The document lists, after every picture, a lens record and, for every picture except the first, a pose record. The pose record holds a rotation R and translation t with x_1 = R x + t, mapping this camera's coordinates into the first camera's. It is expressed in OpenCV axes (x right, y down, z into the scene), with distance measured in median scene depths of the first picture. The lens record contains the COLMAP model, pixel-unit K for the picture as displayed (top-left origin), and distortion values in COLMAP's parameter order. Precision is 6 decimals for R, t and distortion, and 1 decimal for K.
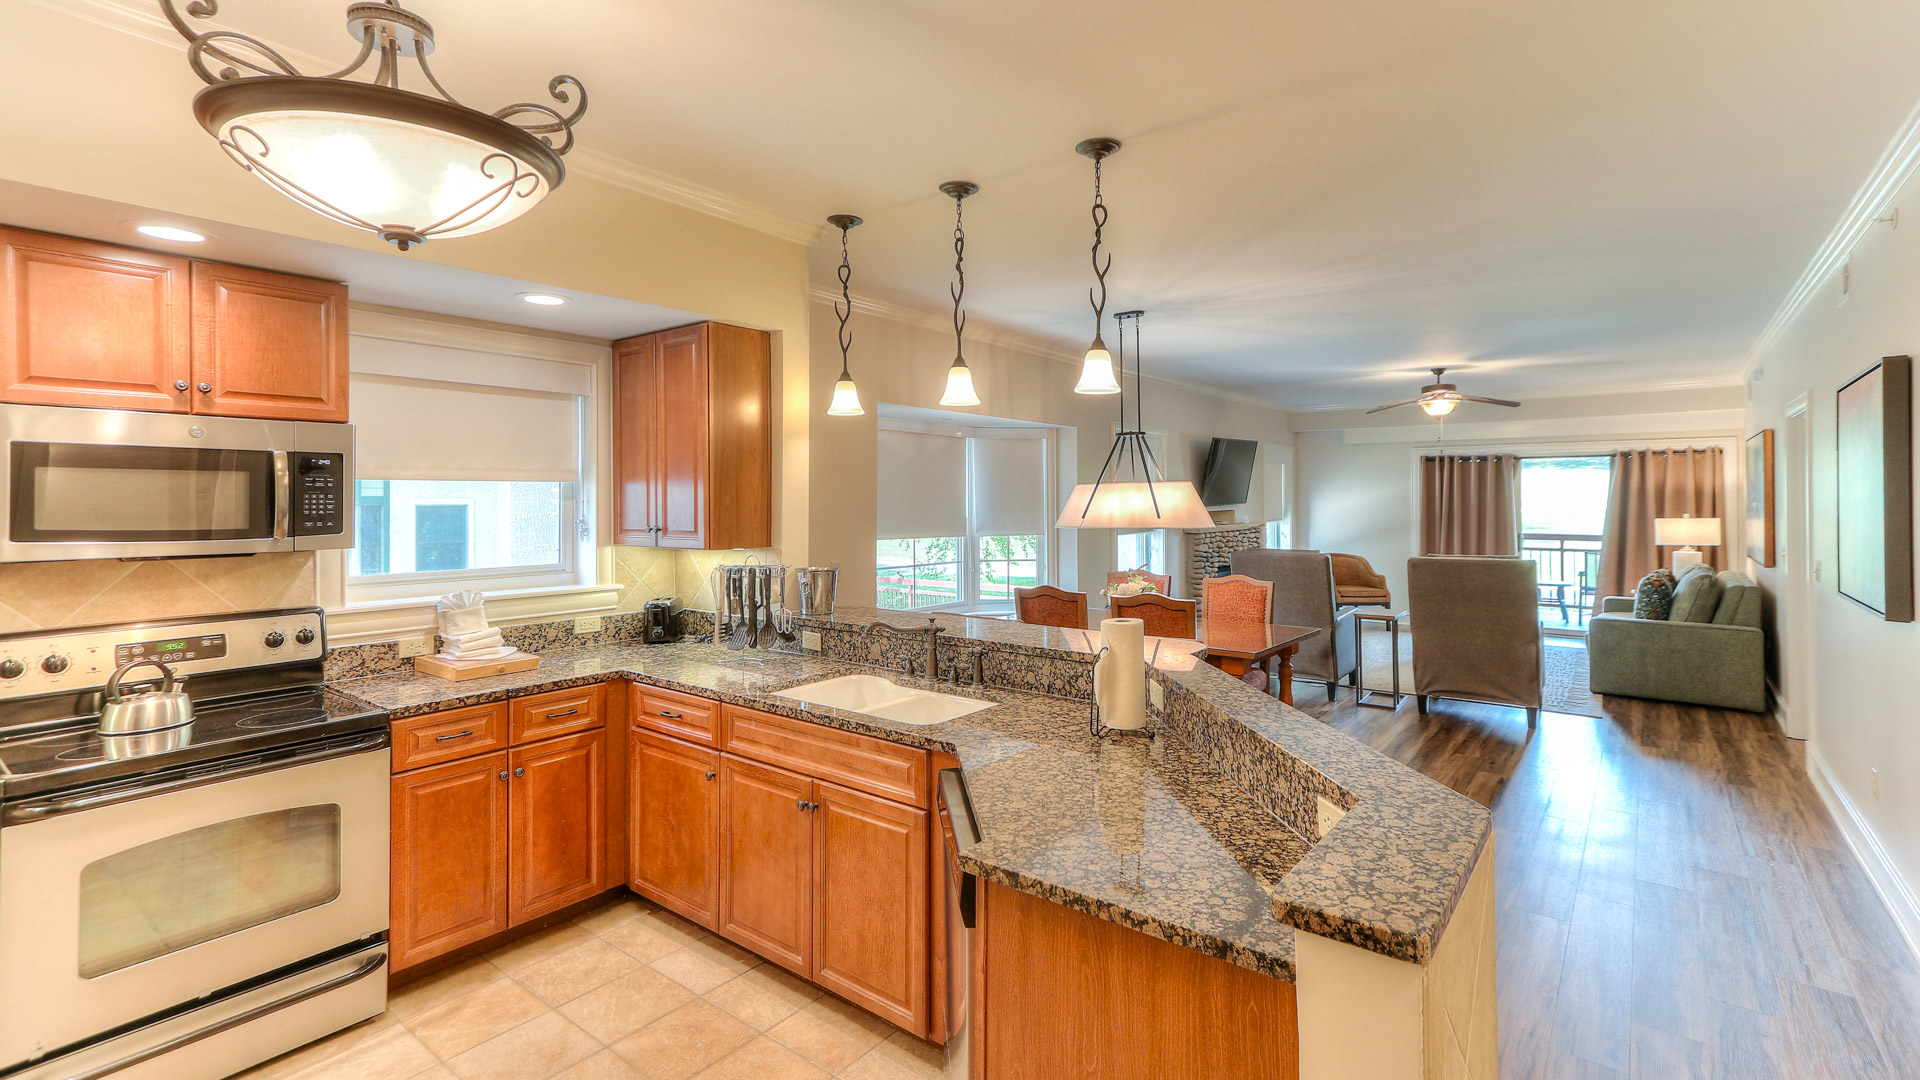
lens RADIAL K [[872.3, 0, 960.3], [0, 872.3, 489.9], [0, 0, 1]] dist [0.030087, 0.000340]
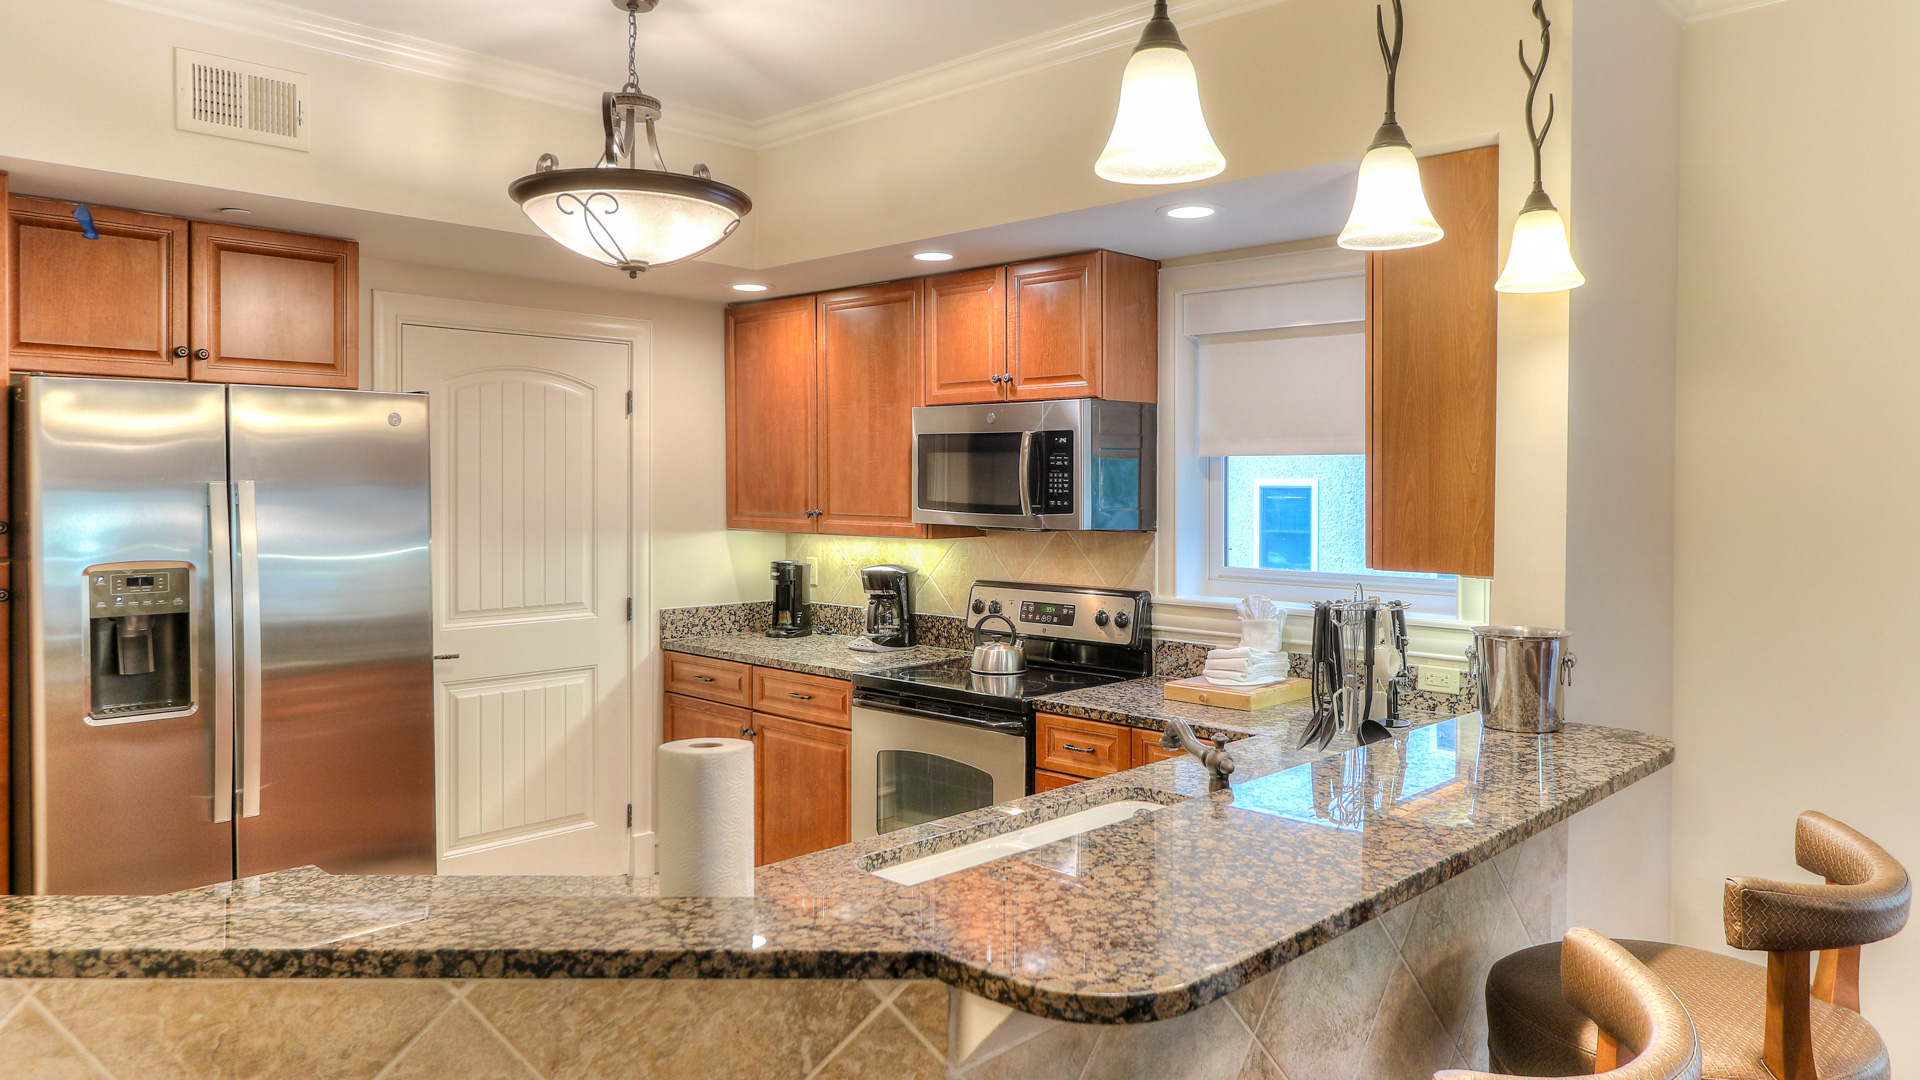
lens RADIAL K [[1290.5, 0, 962.8], [0, 1290.5, 502.4], [0, 0, 1]] dist [0.020392, 0.000794]
pose [[-0.091386, 0.018905, -0.995636, 0.670561], [0.006212, 0.999811, 0.018414, 0.009660], [0.995796, -0.004502, -0.091486, 0.951716]]
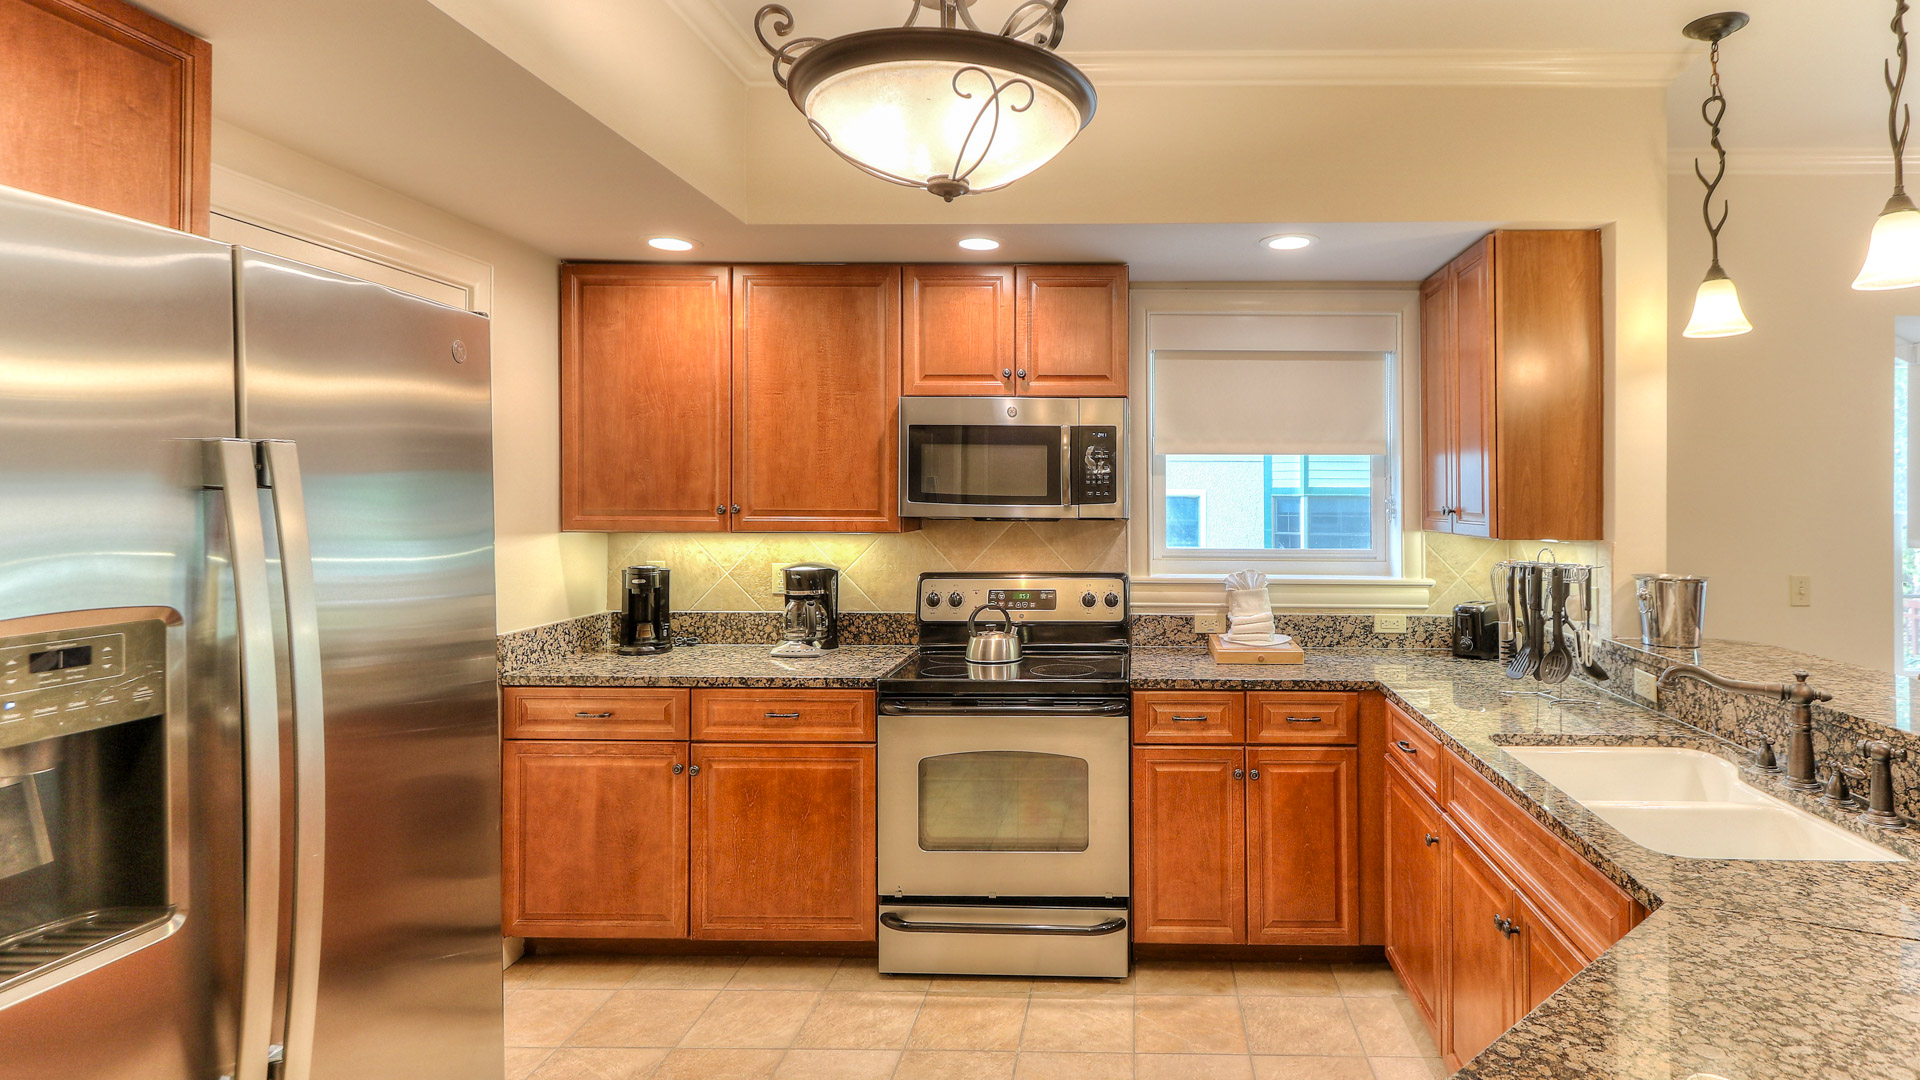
lens RADIAL K [[980.5, 0, 1116.3], [0, 980.5, 479.7], [0, 0, 1]] dist [0.000260, 0.017633]
pose [[0.610181, -0.007047, -0.792230, 0.203386], [0.002254, 0.999972, -0.007159, 0.028083], [0.792259, 0.002583, 0.610180, 0.280155]]
